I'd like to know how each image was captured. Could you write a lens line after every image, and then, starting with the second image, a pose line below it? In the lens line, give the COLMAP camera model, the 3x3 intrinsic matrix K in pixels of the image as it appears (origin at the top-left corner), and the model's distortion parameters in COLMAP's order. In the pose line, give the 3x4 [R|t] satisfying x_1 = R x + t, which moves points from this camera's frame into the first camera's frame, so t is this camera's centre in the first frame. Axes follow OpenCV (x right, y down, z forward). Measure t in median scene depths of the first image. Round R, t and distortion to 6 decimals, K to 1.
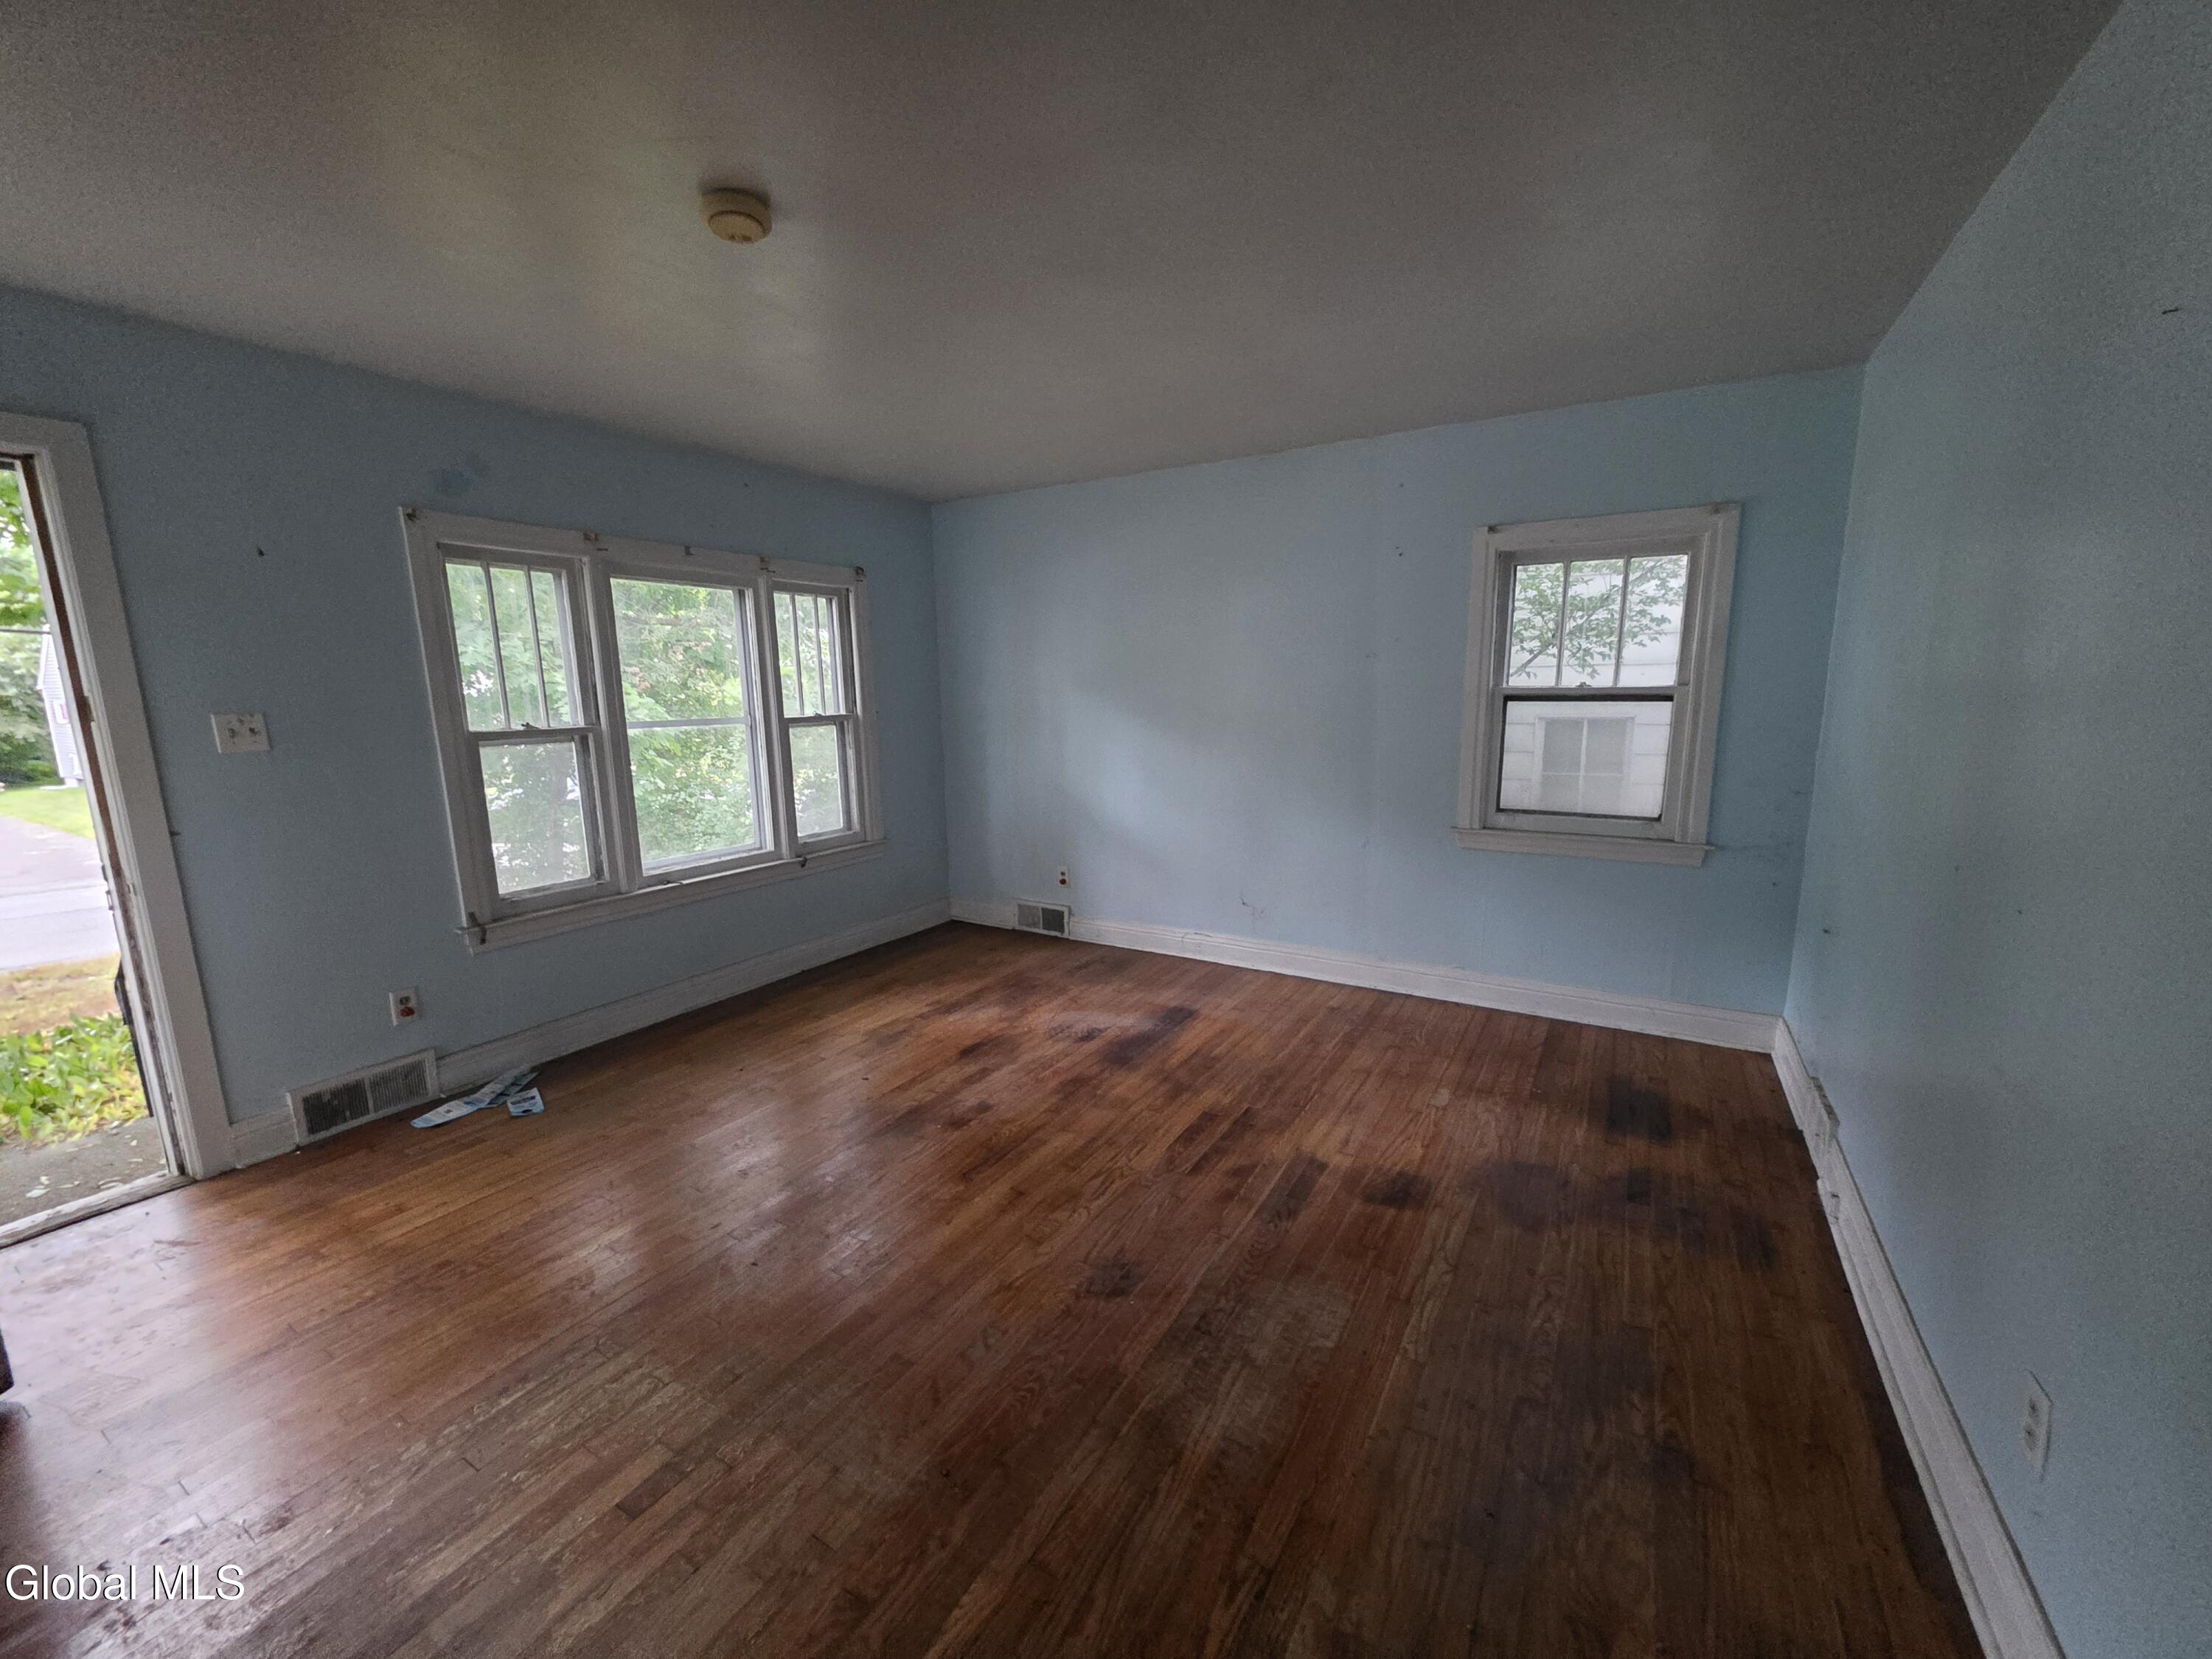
lens RADIAL K [[892.0, 0, 1107.7], [0, 892.0, 835.0], [0, 0, 1]] dist [0.010506, 0.000015]
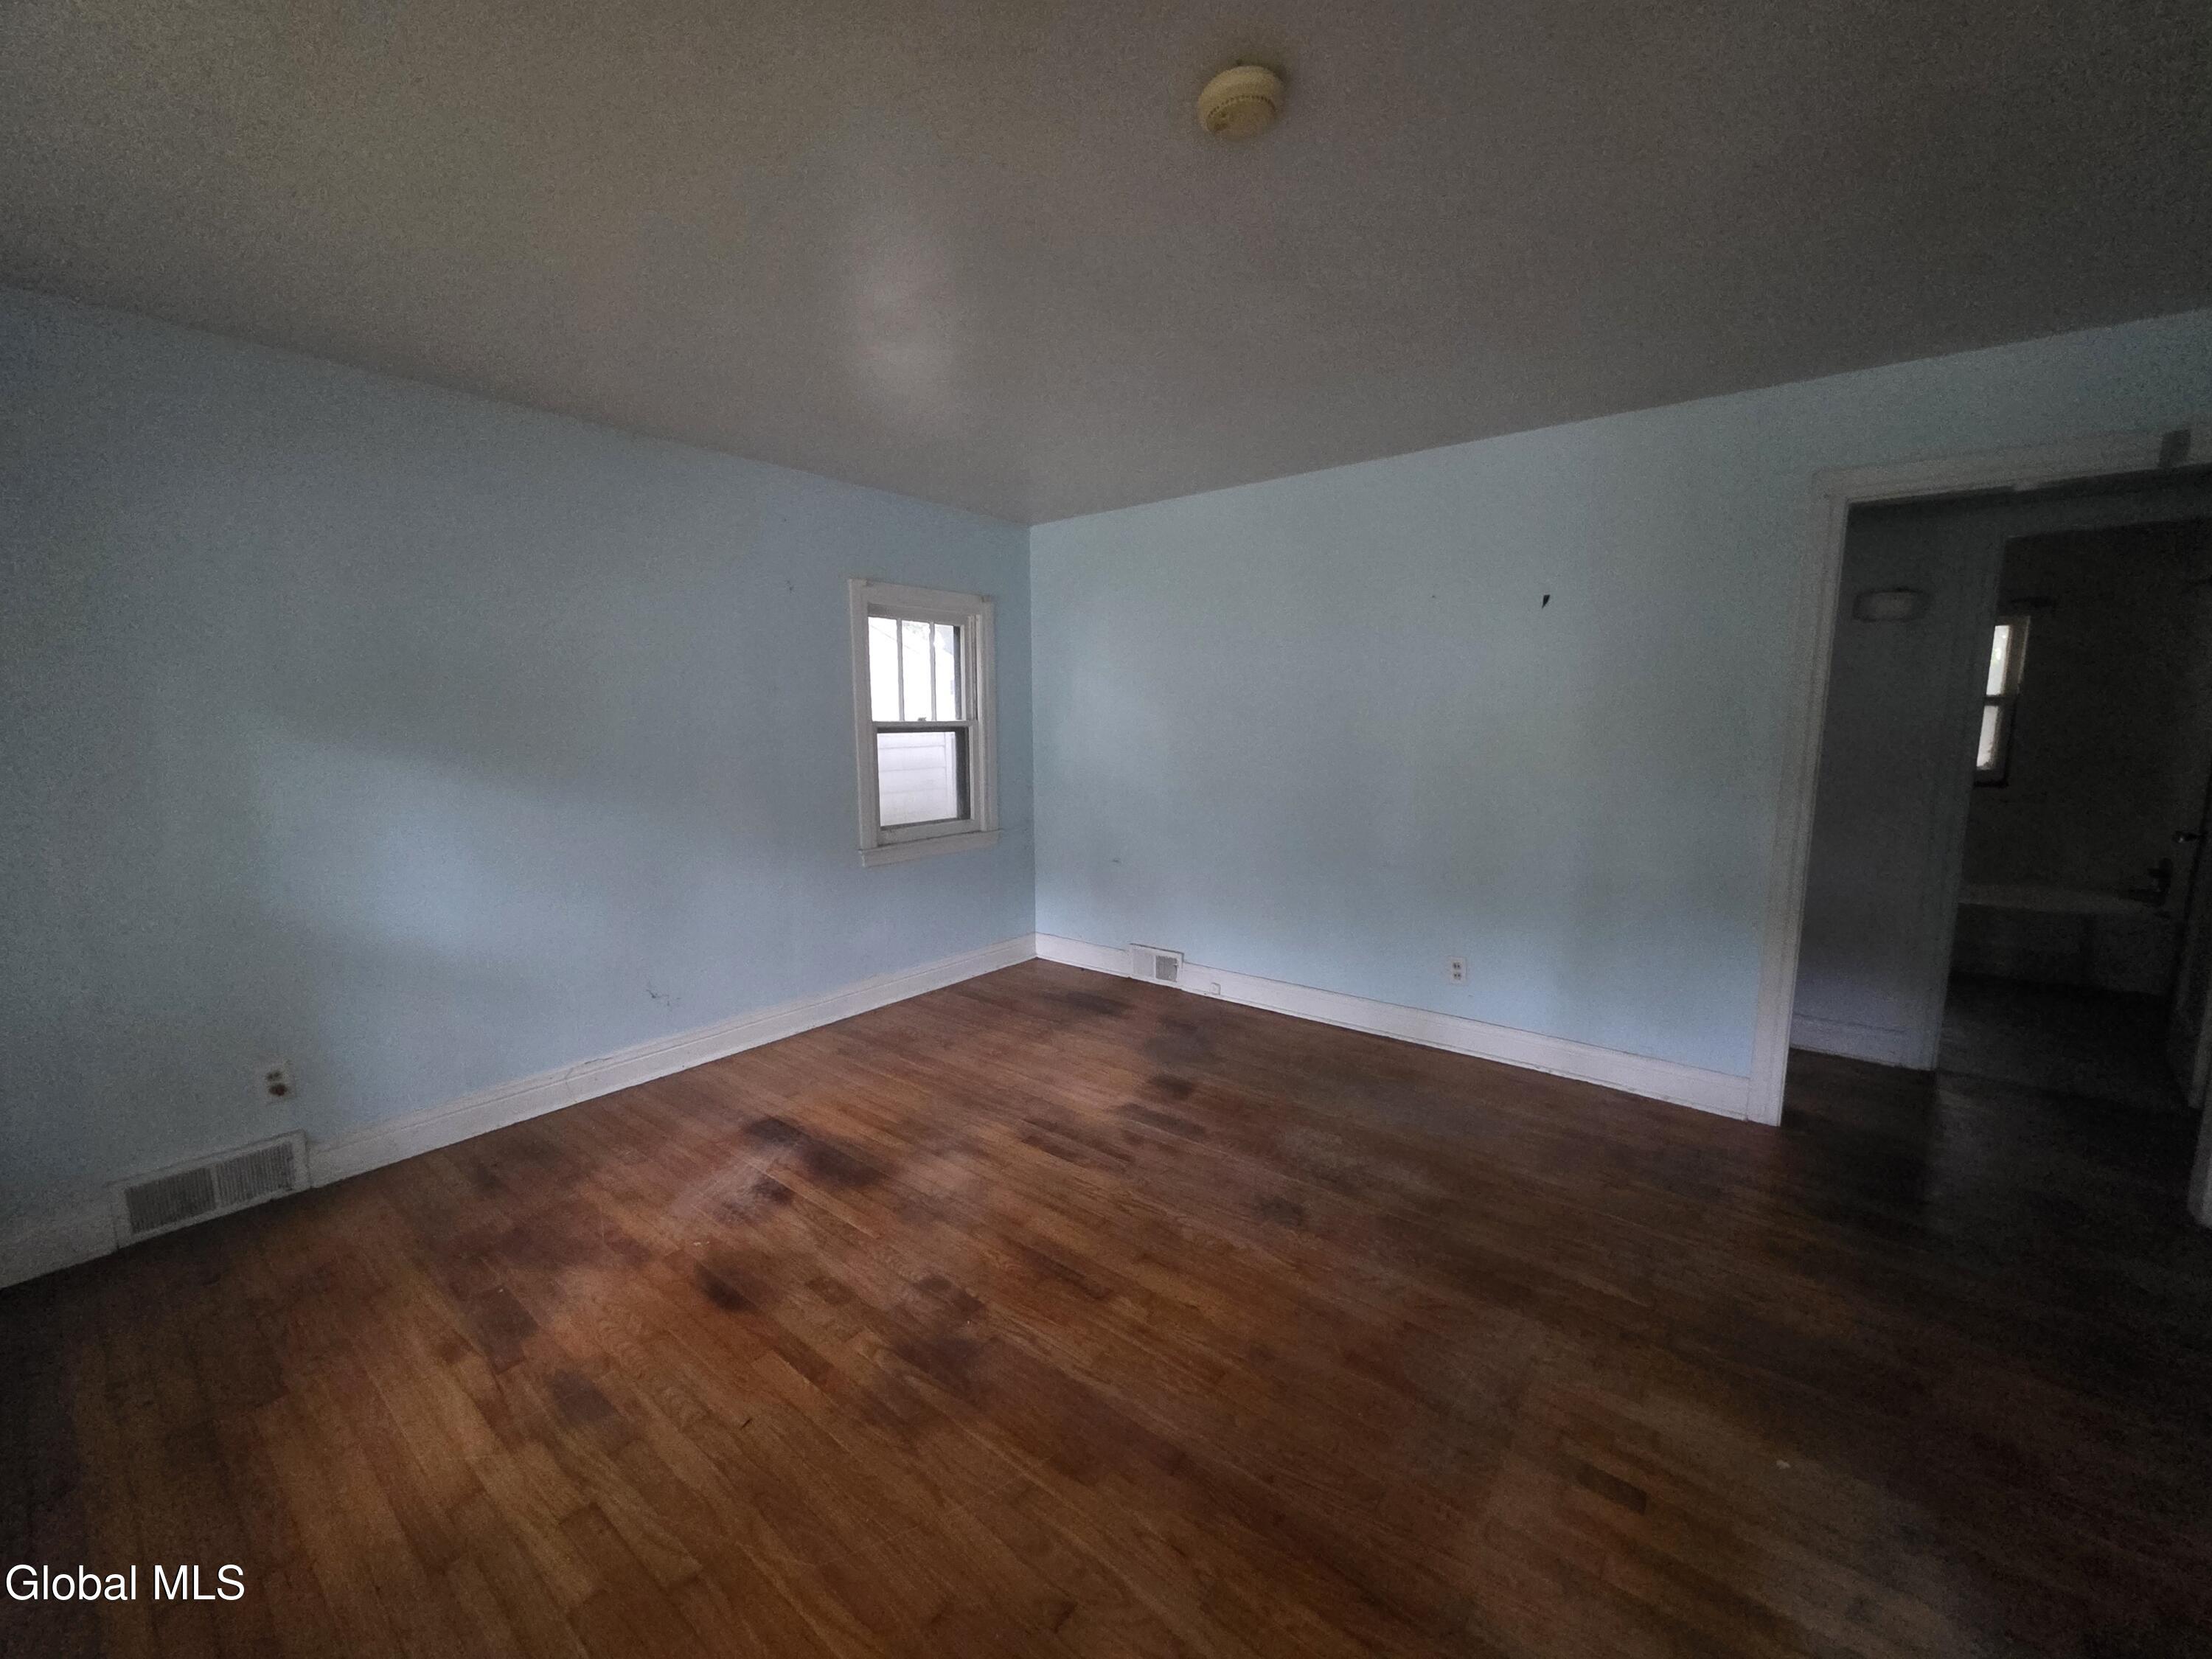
lens RADIAL K [[892.0, 0, 1098.0], [0, 892.0, 829.4], [0, 0, 1]] dist [0.010506, 0.000015]
pose [[0.124968, -0.117693, 0.985156, -0.696363], [0.168996, 0.980954, 0.095753, -0.095510], [-0.977662, 0.154521, 0.142477, 0.609697]]
